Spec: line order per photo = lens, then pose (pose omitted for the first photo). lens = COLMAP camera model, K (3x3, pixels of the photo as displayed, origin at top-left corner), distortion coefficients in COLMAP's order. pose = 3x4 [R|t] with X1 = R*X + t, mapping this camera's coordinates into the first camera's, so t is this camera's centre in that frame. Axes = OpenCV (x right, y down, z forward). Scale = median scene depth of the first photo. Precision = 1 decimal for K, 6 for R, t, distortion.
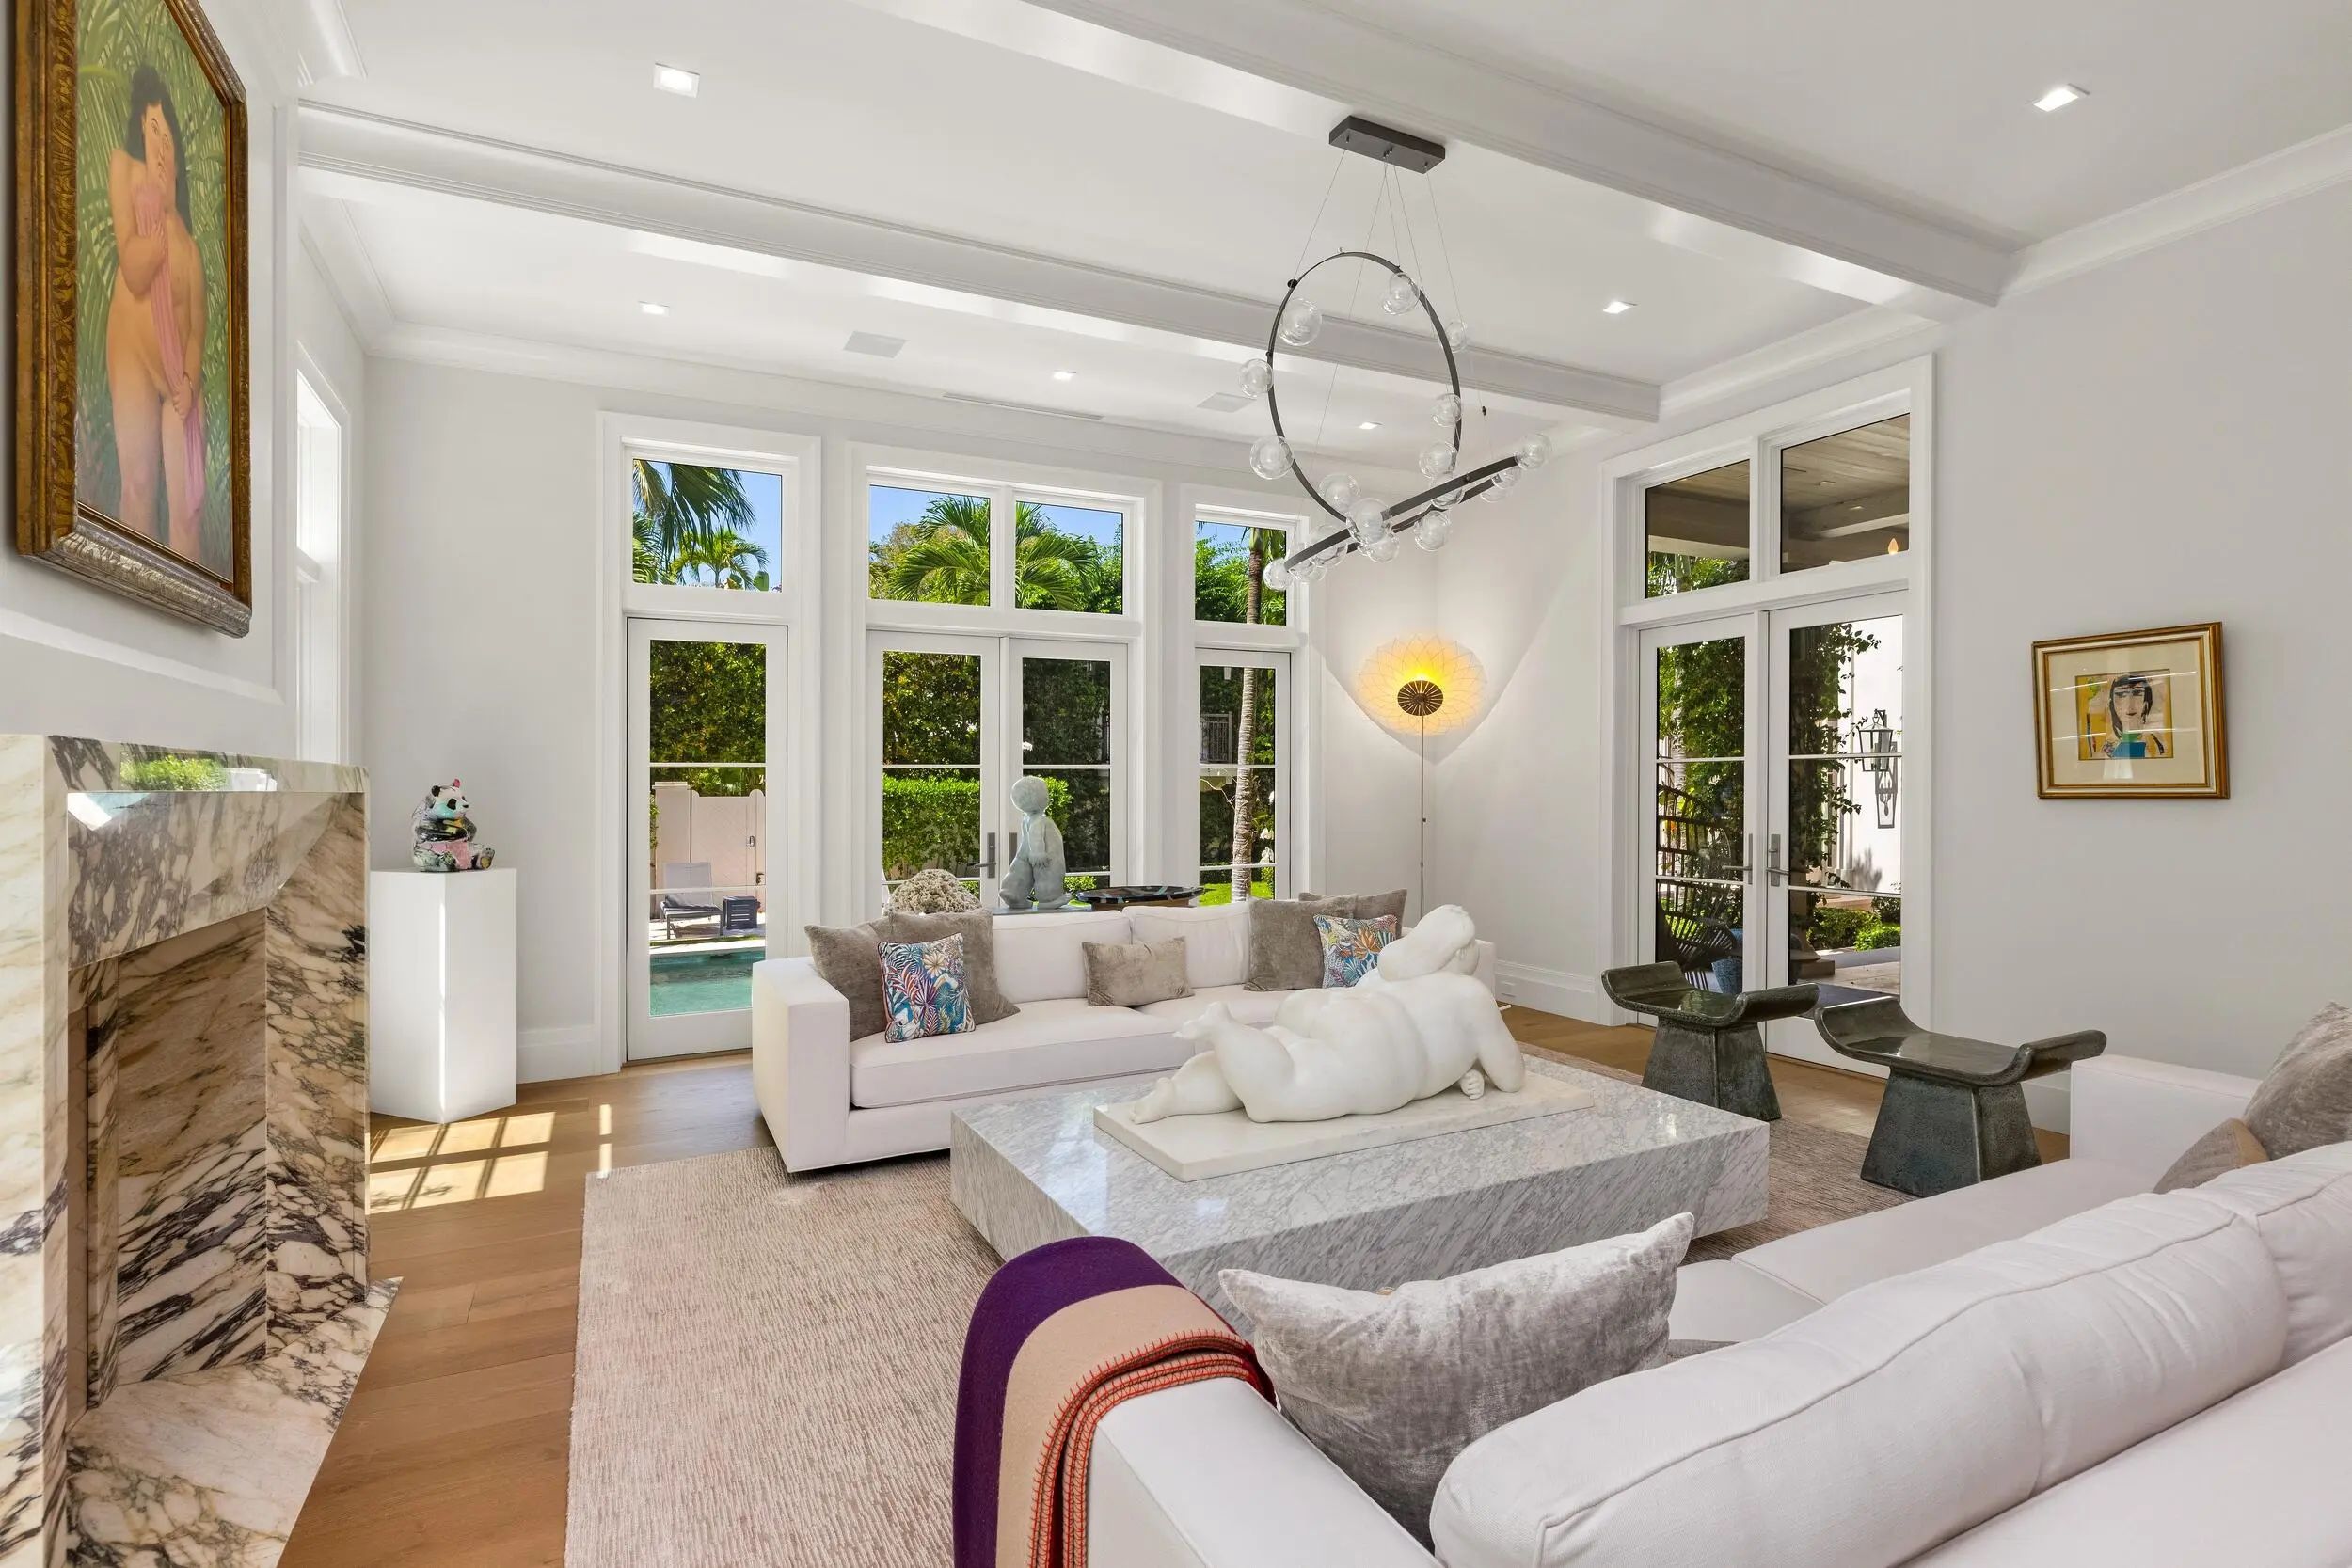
lens RADIAL K [[1192.4, 0, 1169.6], [0, 1192.4, 789.5], [0, 0, 1]] dist [-0.000634, -0.000069]
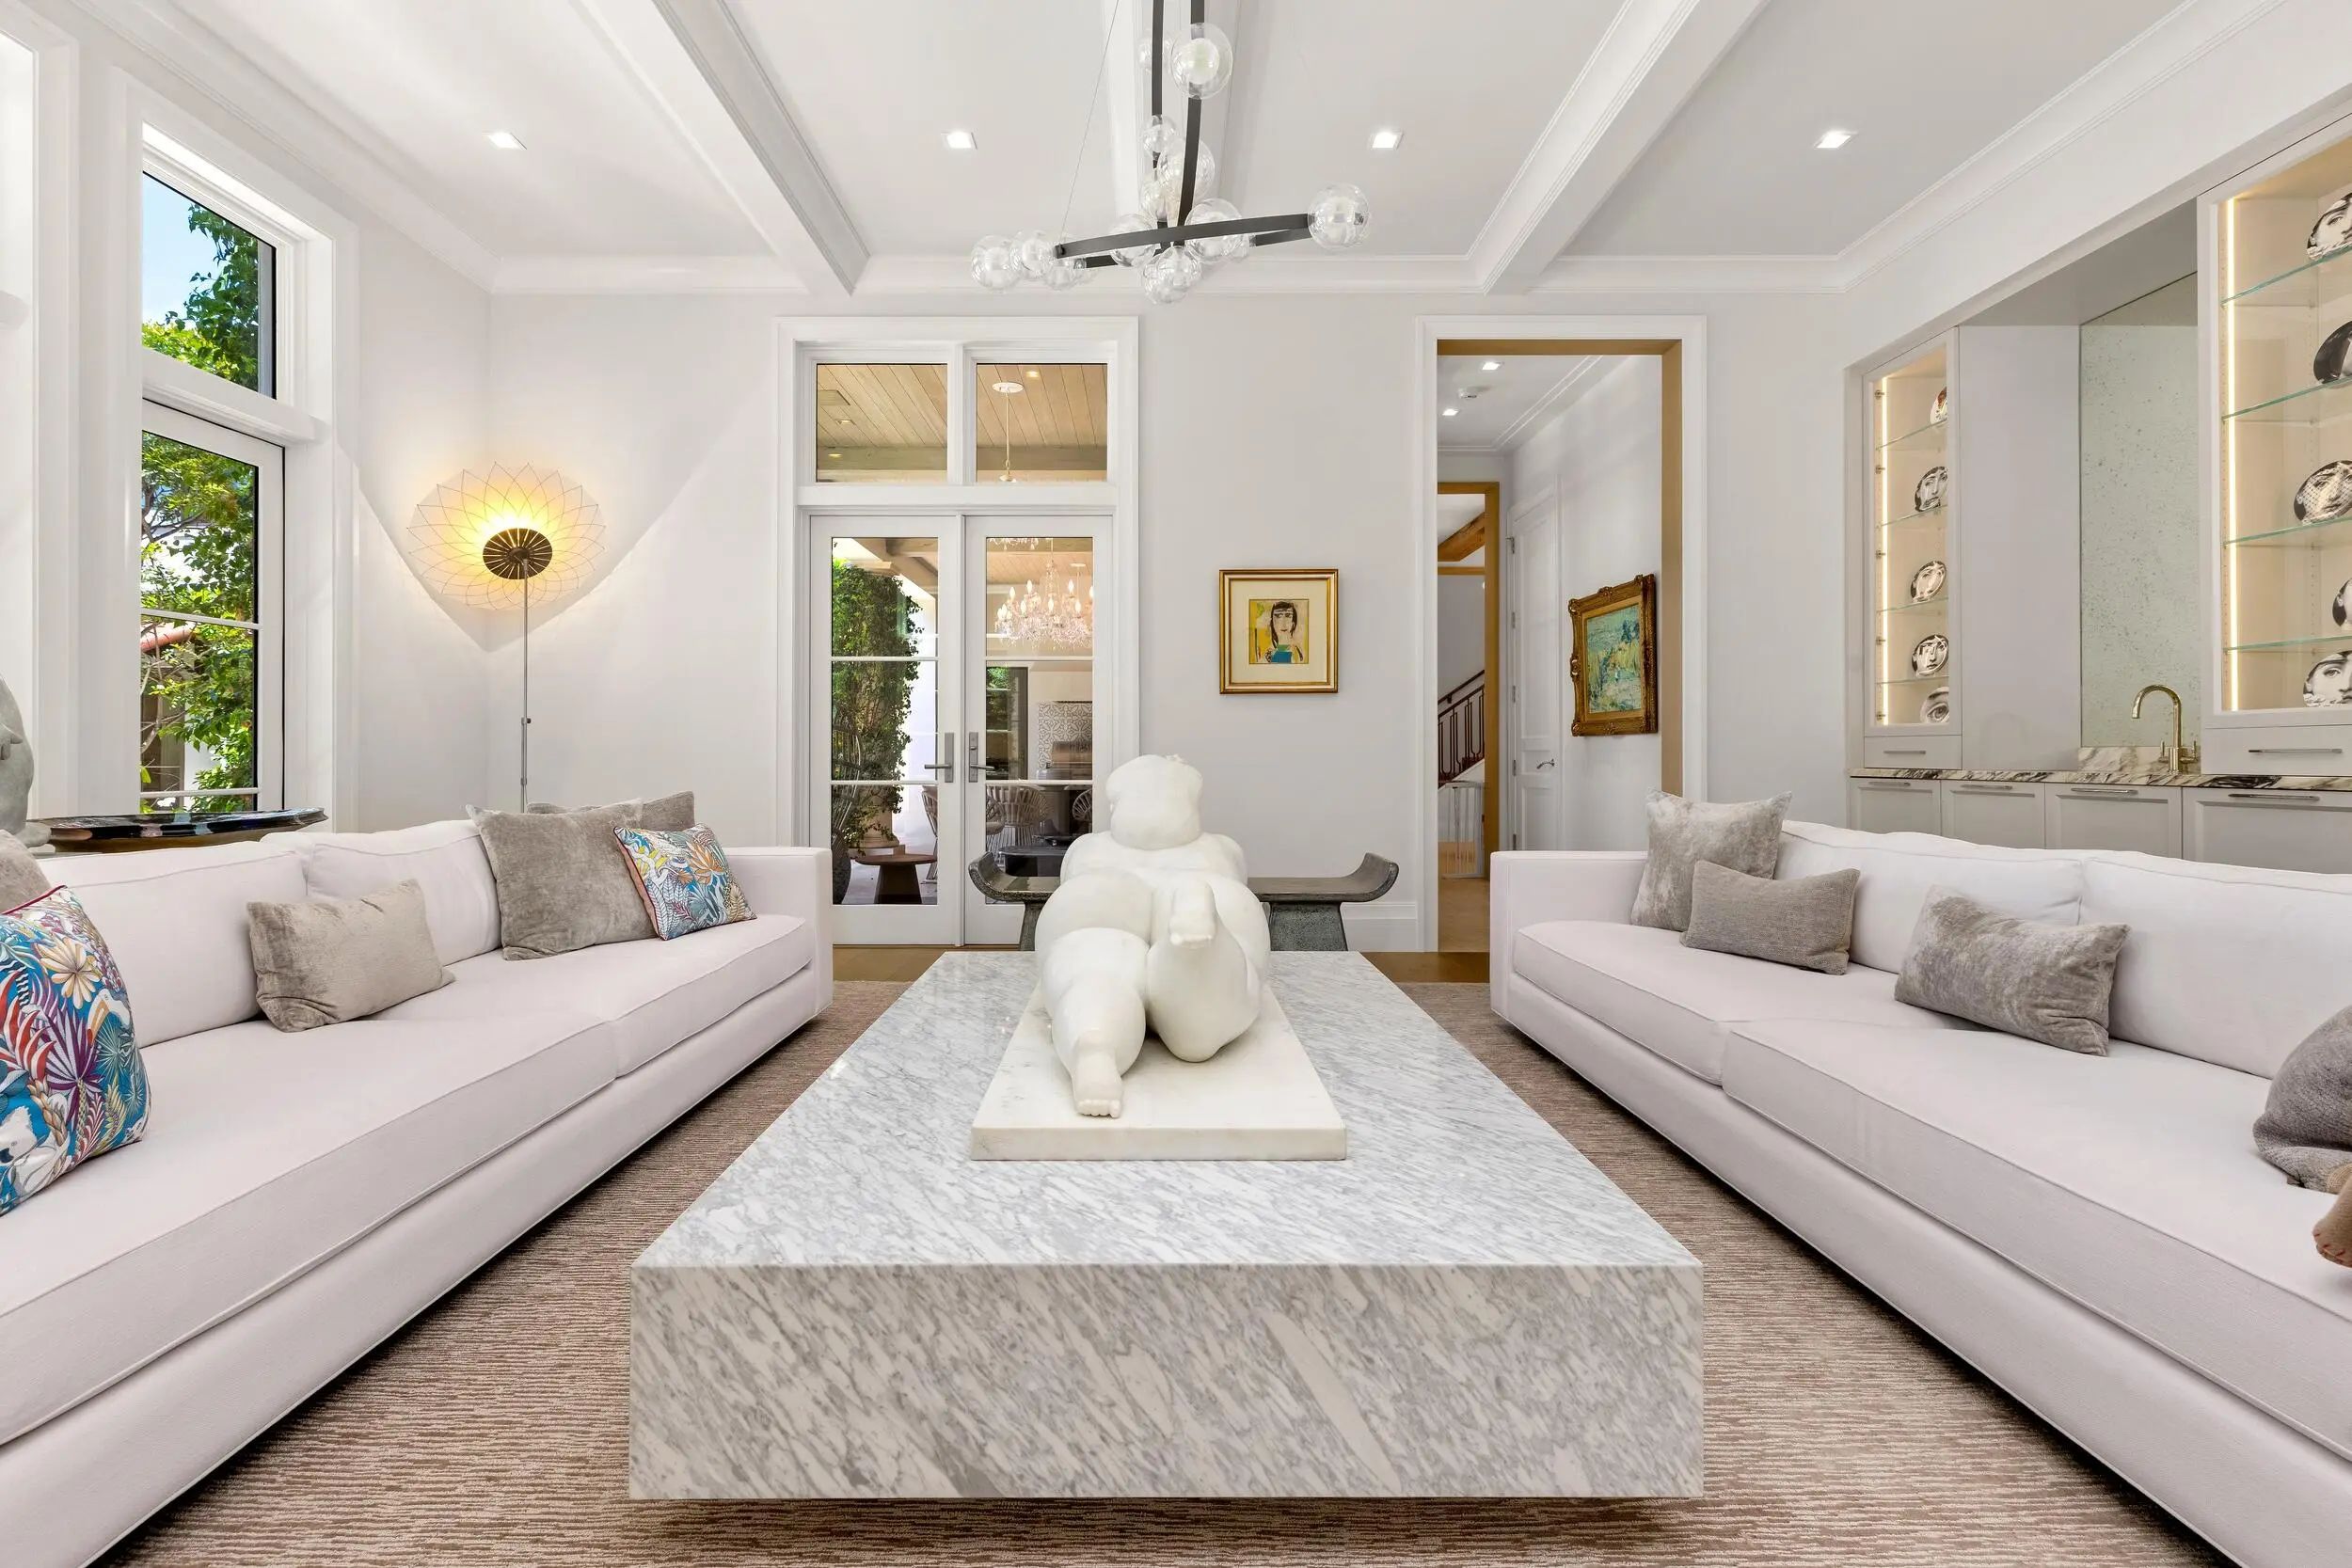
lens RADIAL K [[1077.6, 0, 1187.8], [0, 1077.6, 763.9], [0, 0, 1]] dist [0.005230, -0.000736]
pose [[0.432123, -0.002274, 0.901812, -0.297495], [0.002207, 0.999996, 0.001464, 0.073904], [-0.901812, 0.001357, 0.432126, 0.484433]]
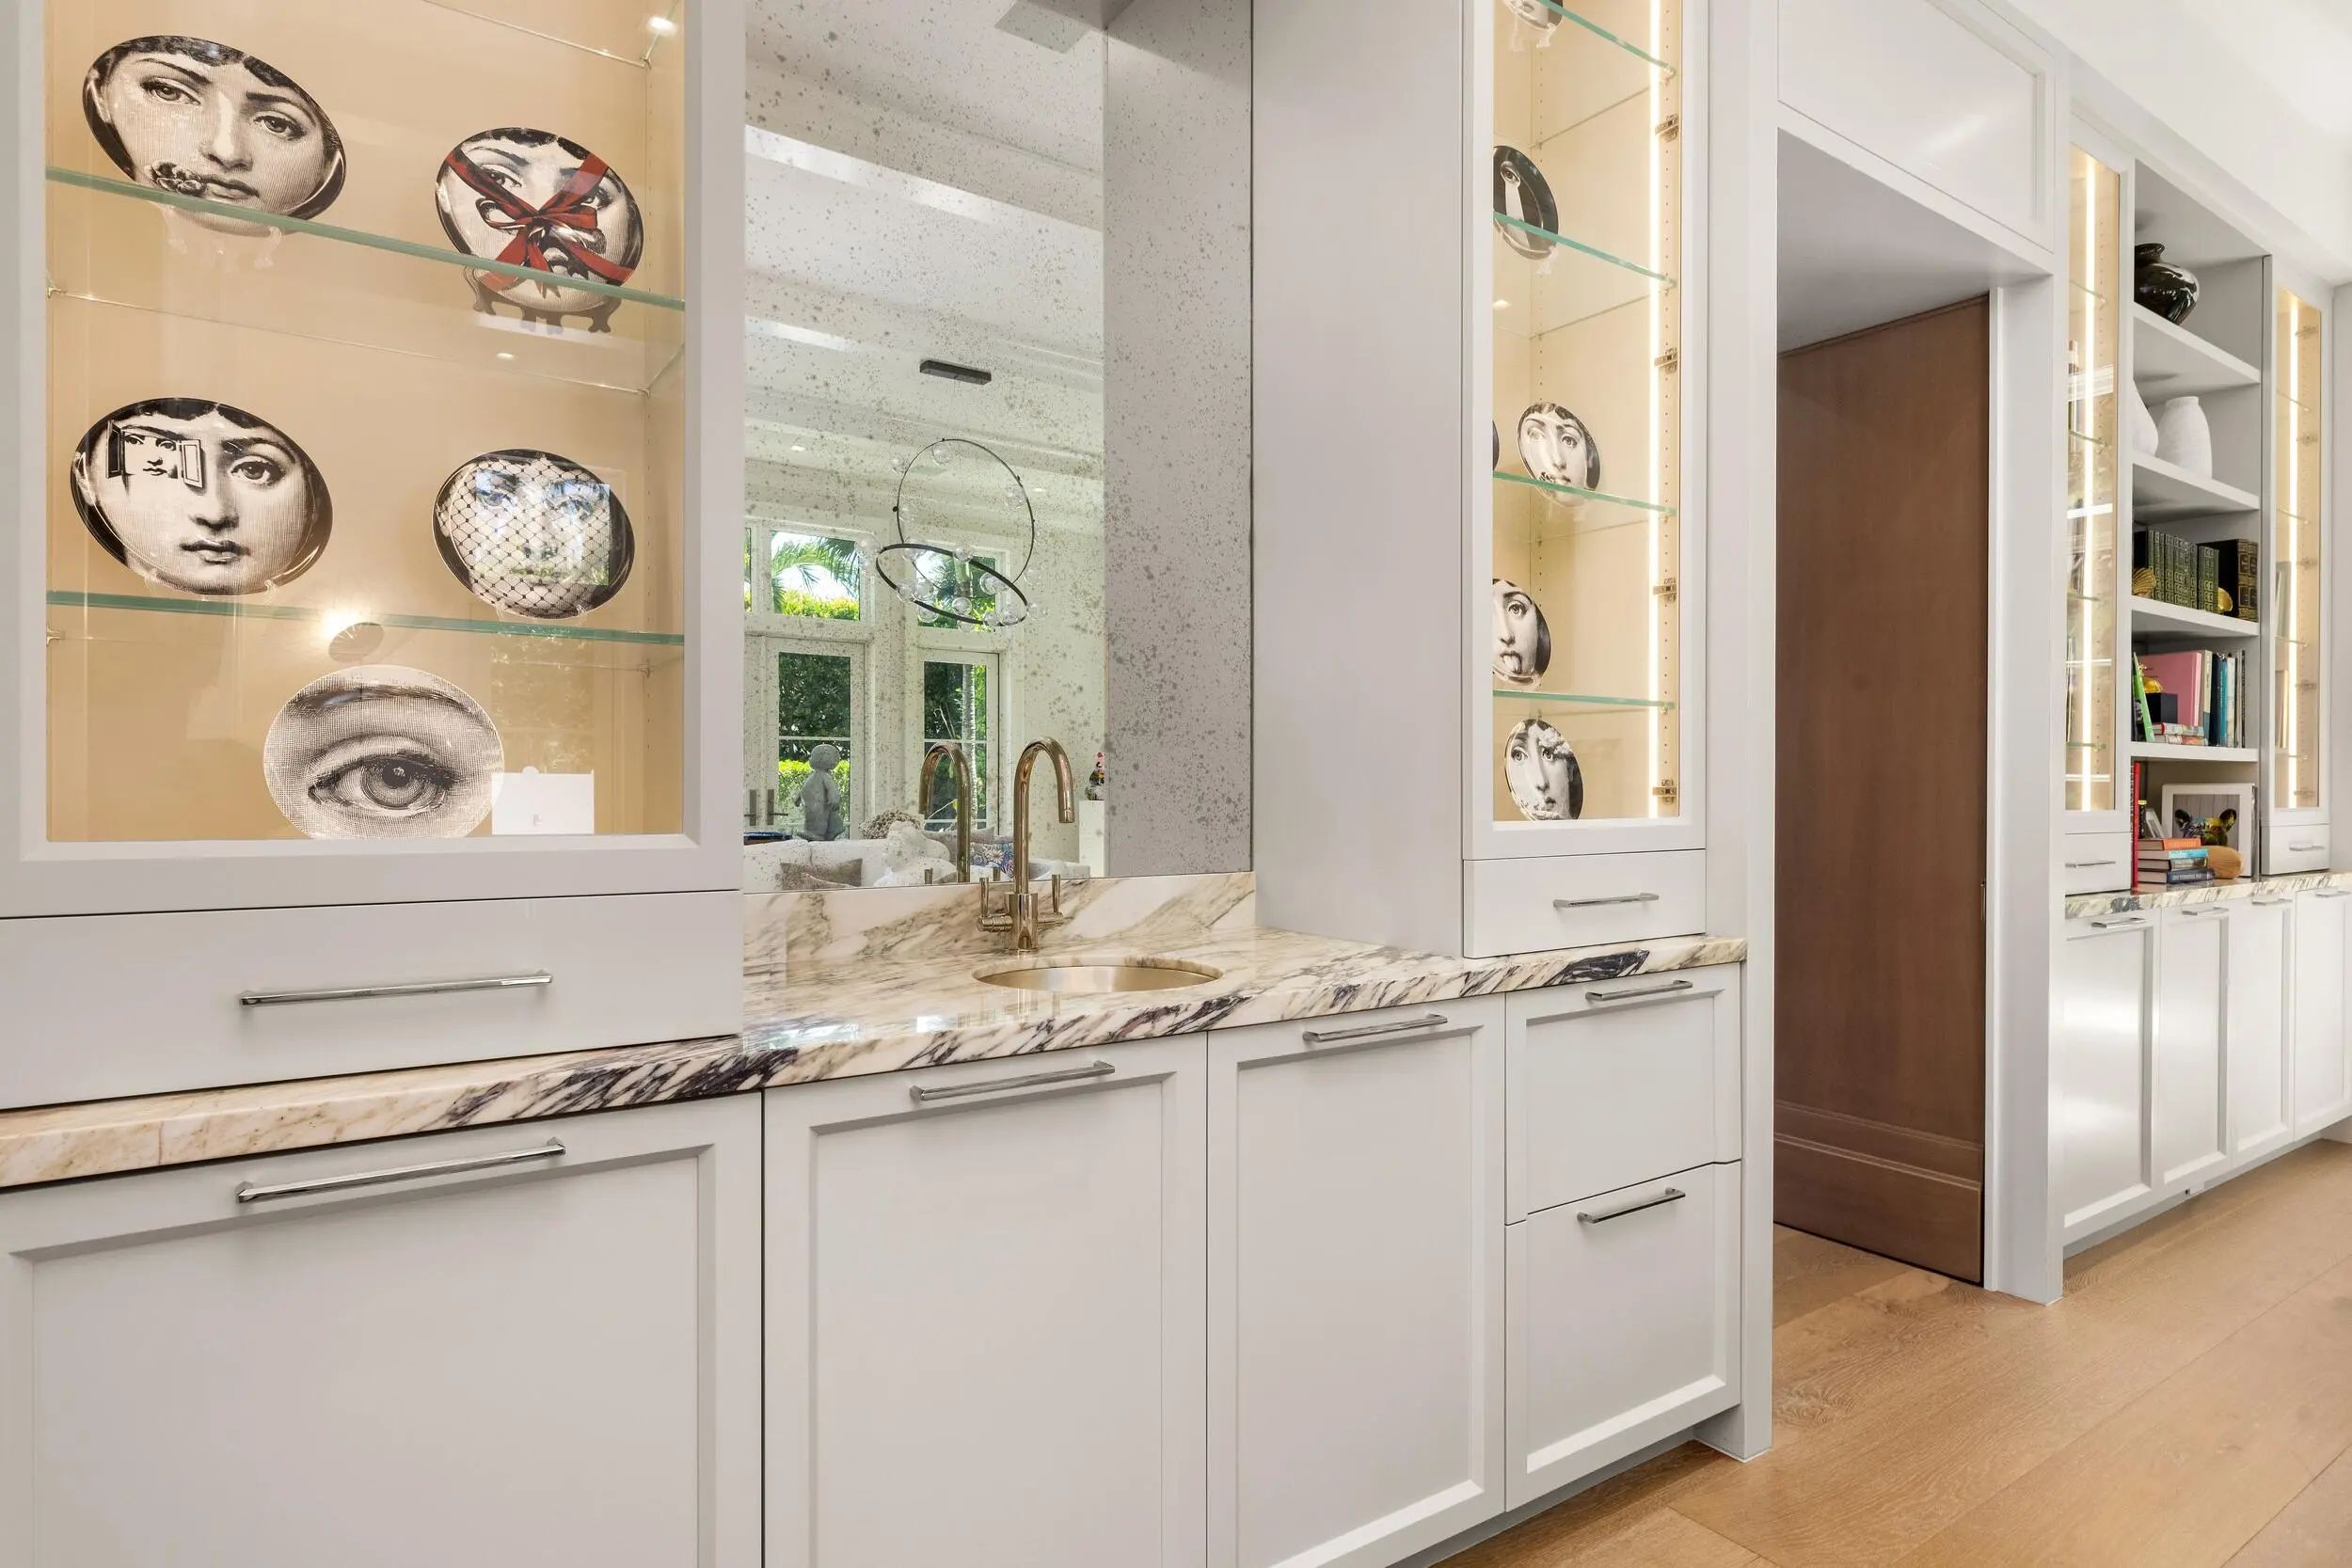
lens RADIAL K [[1298.3, 0, 1180.9], [0, 1298.3, 781.9], [0, 0, 1]] dist [-0.002293, -0.000439]
pose [[-0.989839, -0.003712, -0.142145, 0.800215], [-0.005139, 0.999940, 0.009670, 0.024787], [0.142101, 0.010302, -0.989799, 0.571466]]
